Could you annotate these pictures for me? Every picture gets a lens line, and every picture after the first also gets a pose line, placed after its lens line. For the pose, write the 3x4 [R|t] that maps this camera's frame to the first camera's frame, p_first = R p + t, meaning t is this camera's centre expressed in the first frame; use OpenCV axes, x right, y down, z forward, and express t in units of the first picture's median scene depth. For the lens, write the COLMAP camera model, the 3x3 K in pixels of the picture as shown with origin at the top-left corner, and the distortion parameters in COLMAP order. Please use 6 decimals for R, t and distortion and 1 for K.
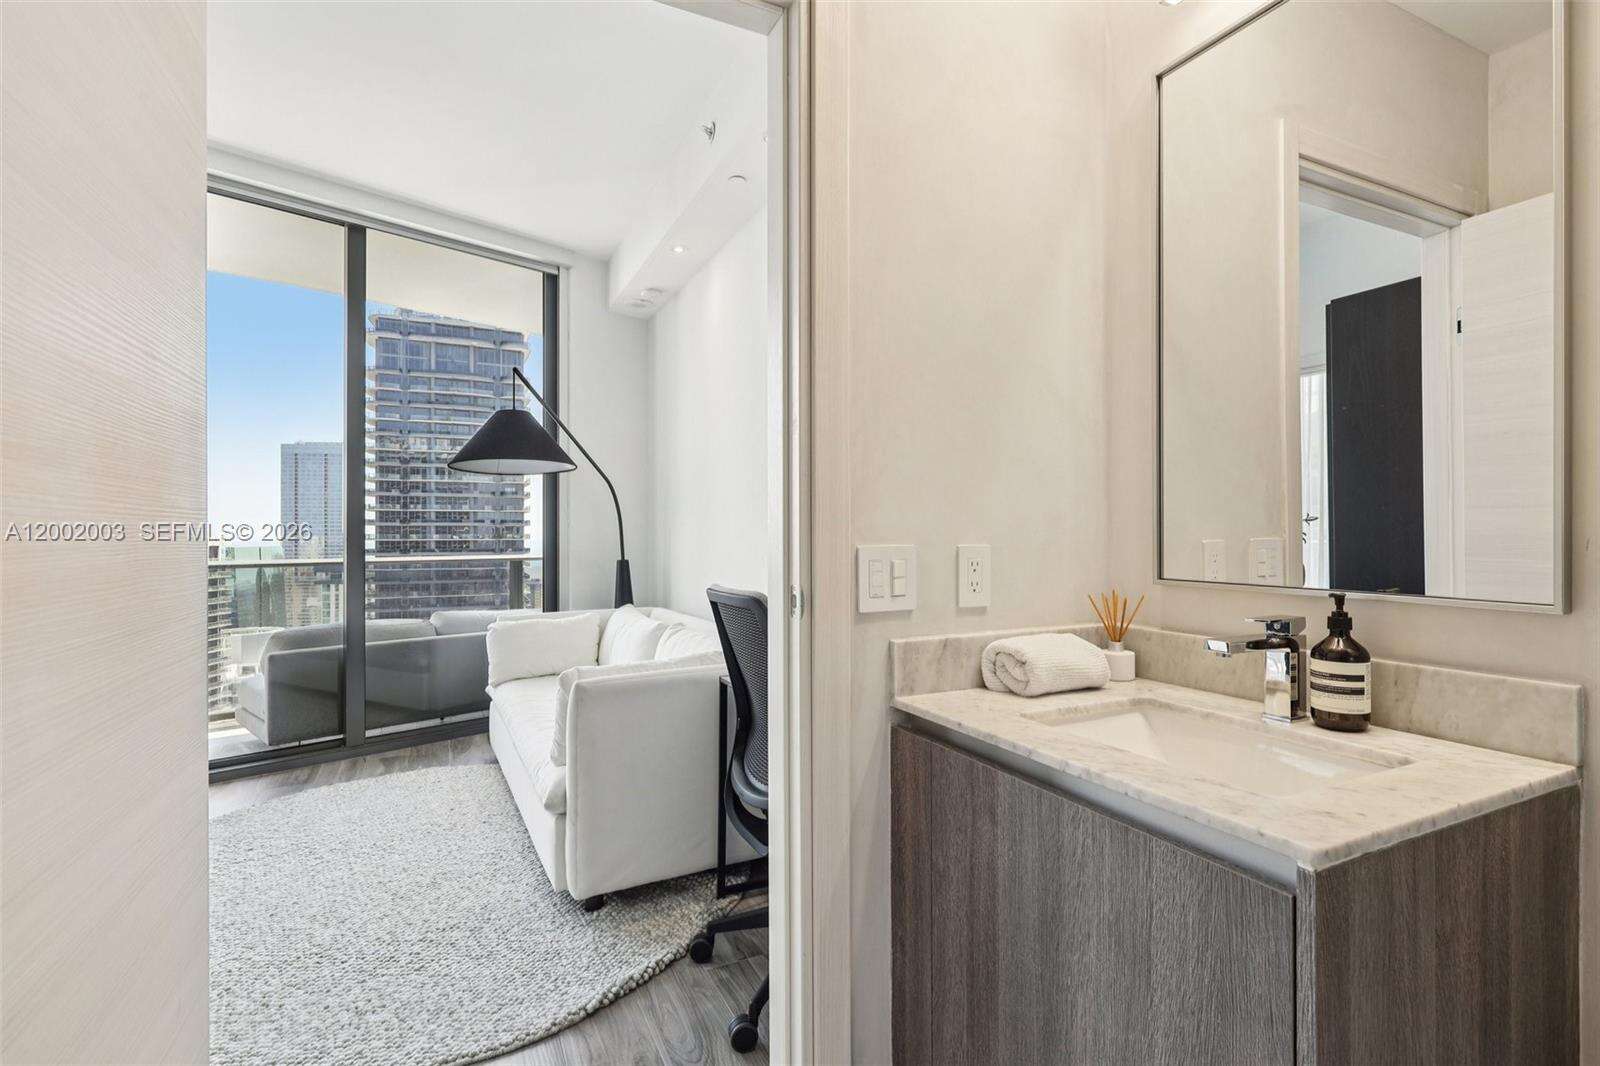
lens RADIAL K [[766.8, 0, 810.1], [0, 766.8, 527.3], [0, 0, 1]] dist [0.001632, -0.000016]
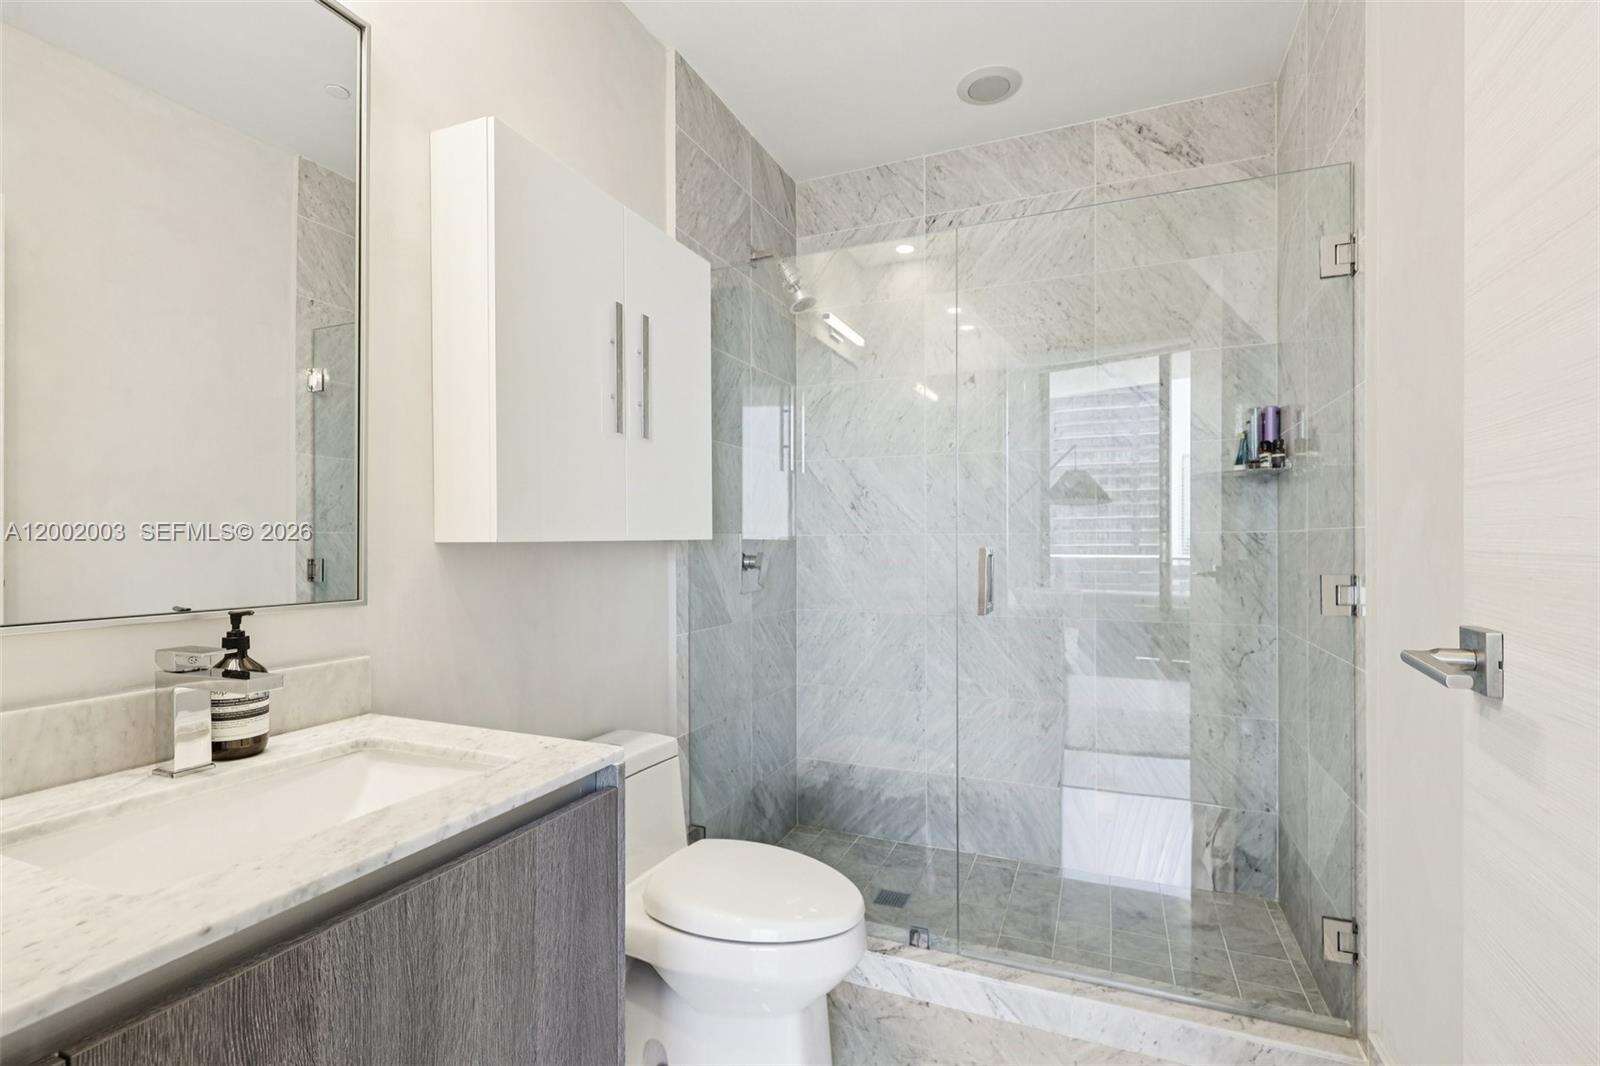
lens RADIAL K [[732.1, 0, 805.7], [0, 732.1, 539.6], [0, 0, 1]] dist [-0.000905, 0.000655]
pose [[-0.661263, 0.009093, 0.750099, -0.481258], [0.001071, 0.999937, -0.011177, 0.008981], [-0.750153, -0.006588, -0.661231, 1.163944]]
